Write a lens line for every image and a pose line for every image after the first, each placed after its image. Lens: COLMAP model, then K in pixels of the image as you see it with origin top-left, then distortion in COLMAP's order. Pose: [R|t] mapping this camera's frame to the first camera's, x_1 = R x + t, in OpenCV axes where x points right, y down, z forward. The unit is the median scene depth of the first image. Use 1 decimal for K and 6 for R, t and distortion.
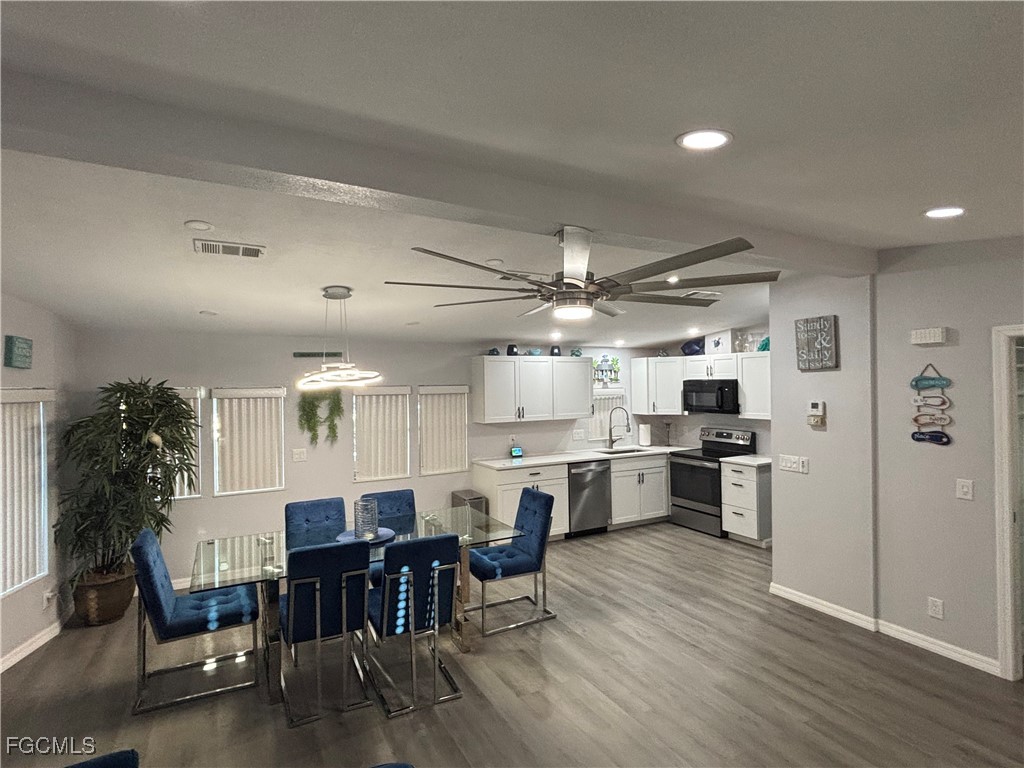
lens RADIAL K [[522.7, 0, 507.0], [0, 522.7, 382.2], [0, 0, 1]] dist [0.018254, -0.000092]
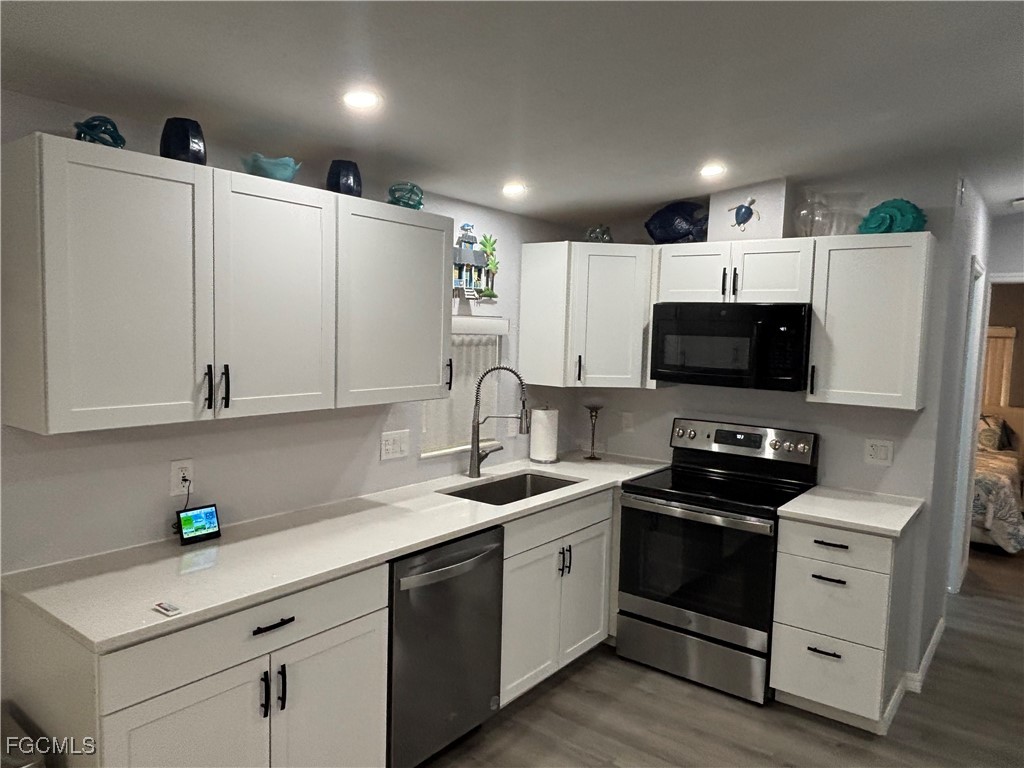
lens RADIAL K [[699.1, 0, 494.3], [0, 699.1, 383.8], [0, 0, 1]] dist [0.036436, -0.002097]
pose [[0.921294, 0.006855, 0.388807, 0.015973], [-0.039440, 0.996336, 0.075890, 0.023371], [-0.386862, -0.085251, 0.918188, 0.579031]]
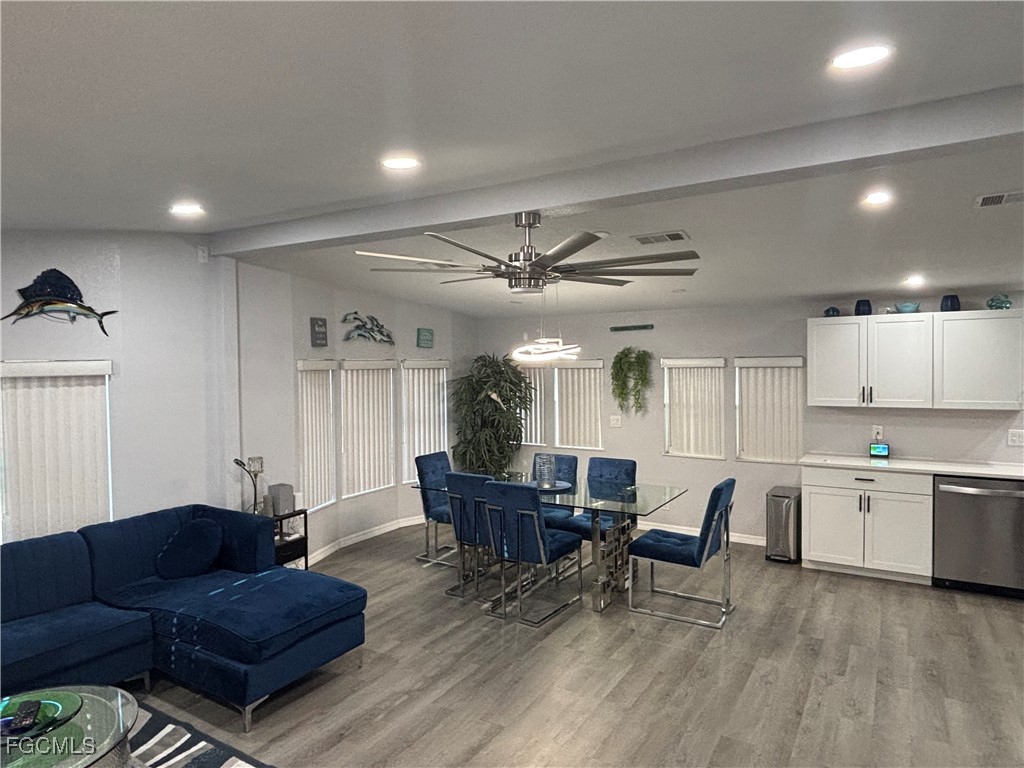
lens RADIAL K [[650.8, 0, 509.5], [0, 650.8, 384.9], [0, 0, 1]] dist [0.008394, 0.002098]
pose [[0.511834, 0.038611, -0.858216, 0.507015], [0.008921, 0.998697, 0.050251, -0.004642], [0.859038, -0.033376, 0.510822, 0.107131]]
